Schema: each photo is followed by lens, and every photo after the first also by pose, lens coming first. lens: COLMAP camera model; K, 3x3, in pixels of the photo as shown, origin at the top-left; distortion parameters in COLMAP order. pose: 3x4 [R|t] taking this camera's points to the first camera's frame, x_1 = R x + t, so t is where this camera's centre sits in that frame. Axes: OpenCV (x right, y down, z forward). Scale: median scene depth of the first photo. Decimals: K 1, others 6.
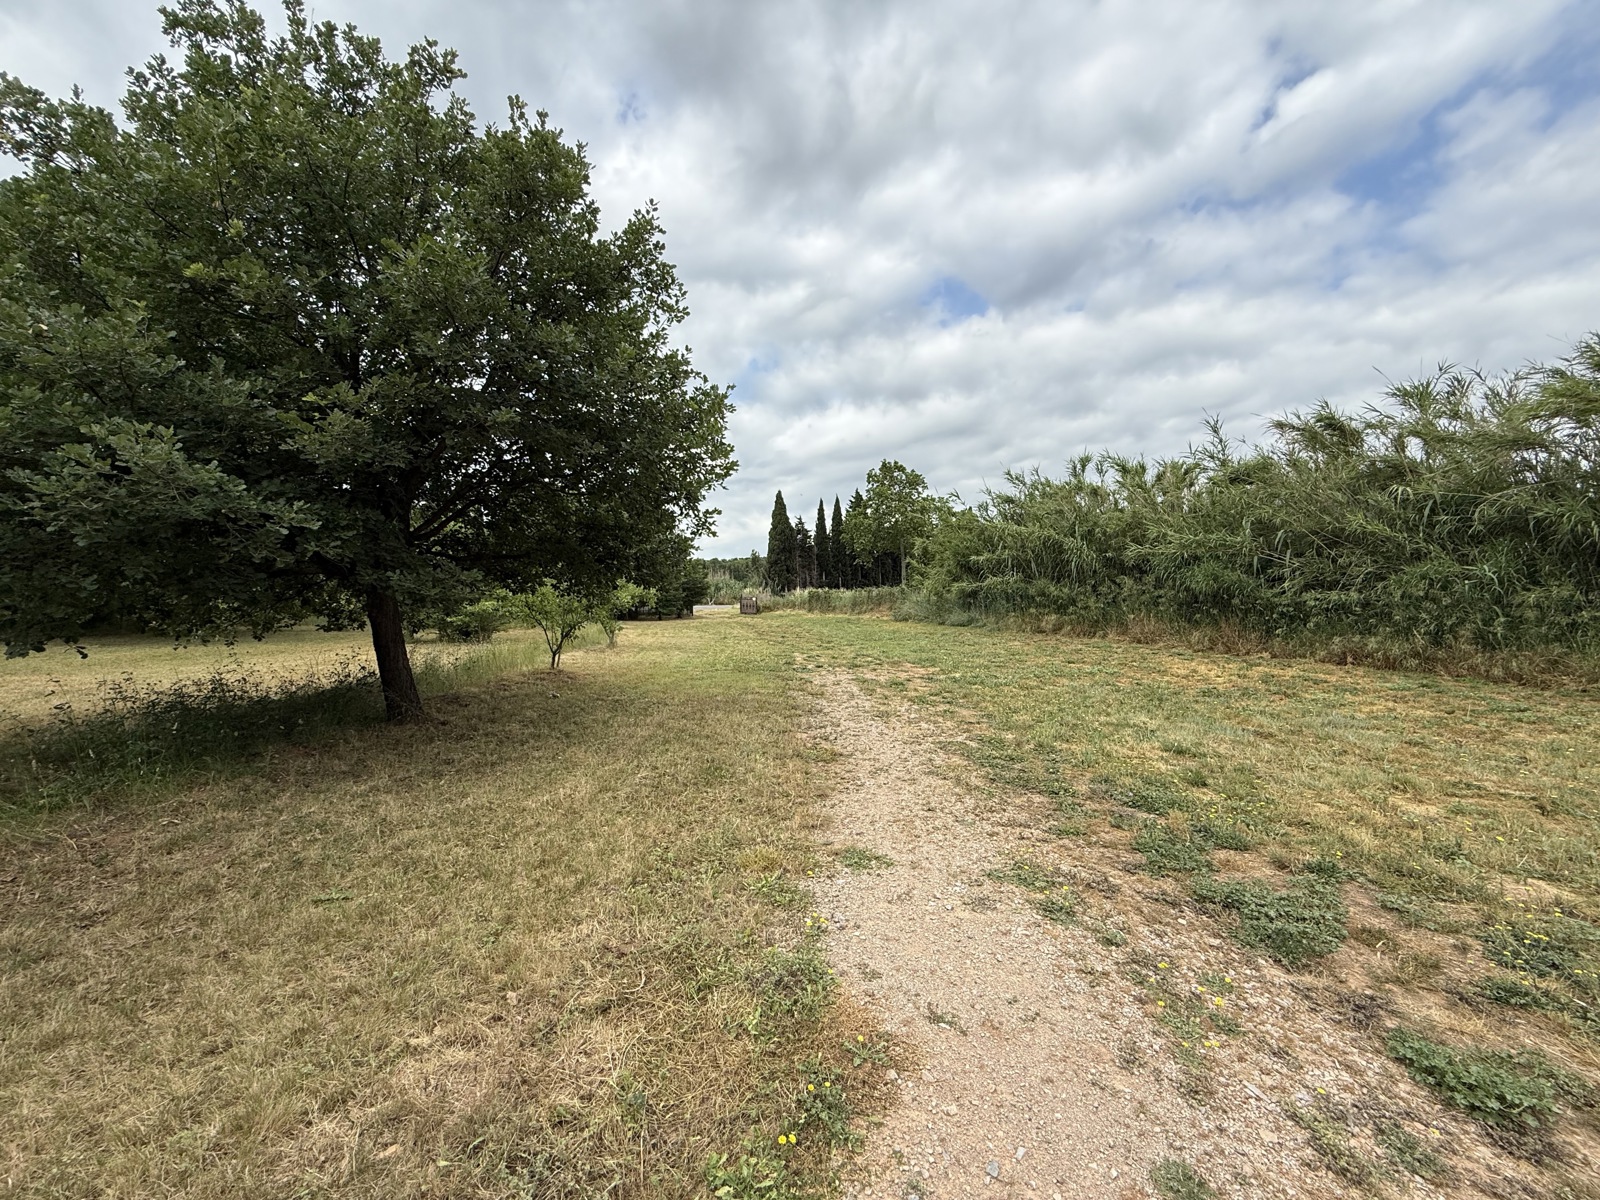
lens RADIAL K [[641.6, 0, 793.4], [0, 641.6, 598.7], [0, 0, 1]] dist [-0.008555, 0.001912]
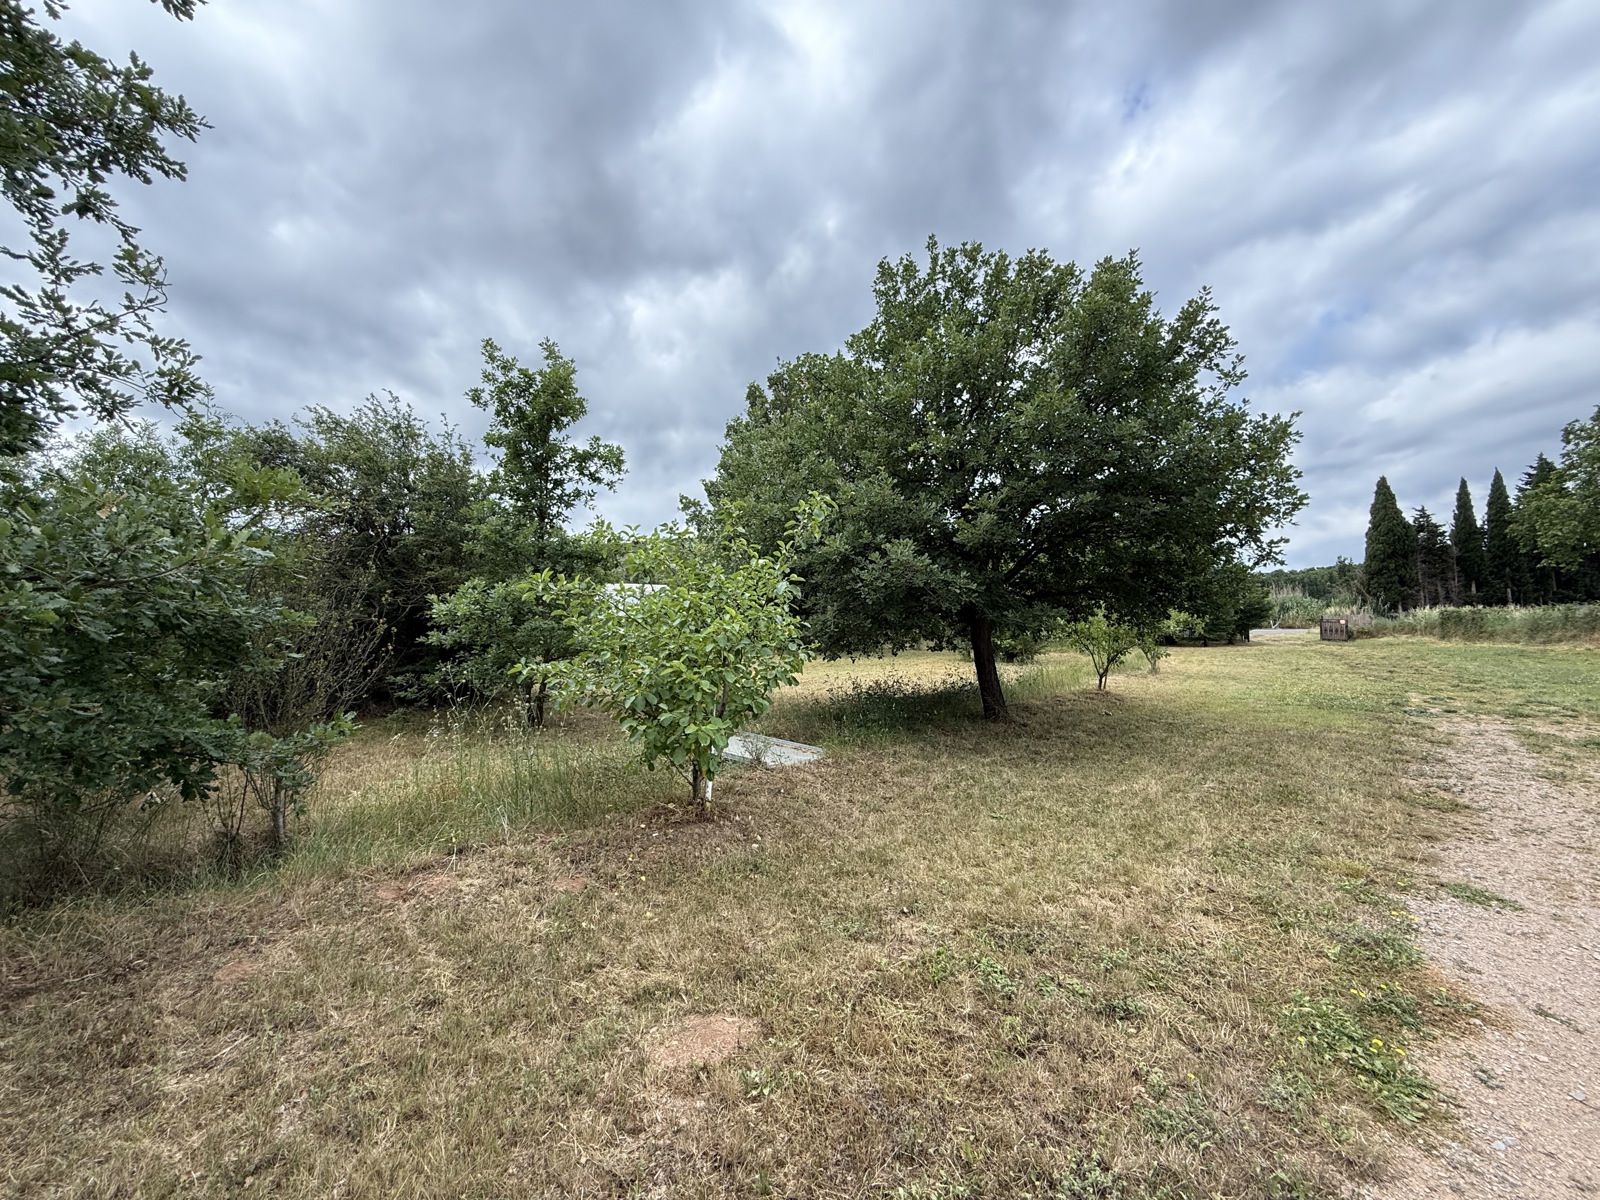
lens RADIAL K [[641.6, 0, 790.3], [0, 641.6, 599.4], [0, 0, 1]] dist [-0.008555, 0.001912]
pose [[0.714043, -0.028781, -0.699510, 0.022301], [0.004589, 0.999326, -0.036433, -0.011135], [0.700087, 0.022805, 0.713693, -0.211783]]
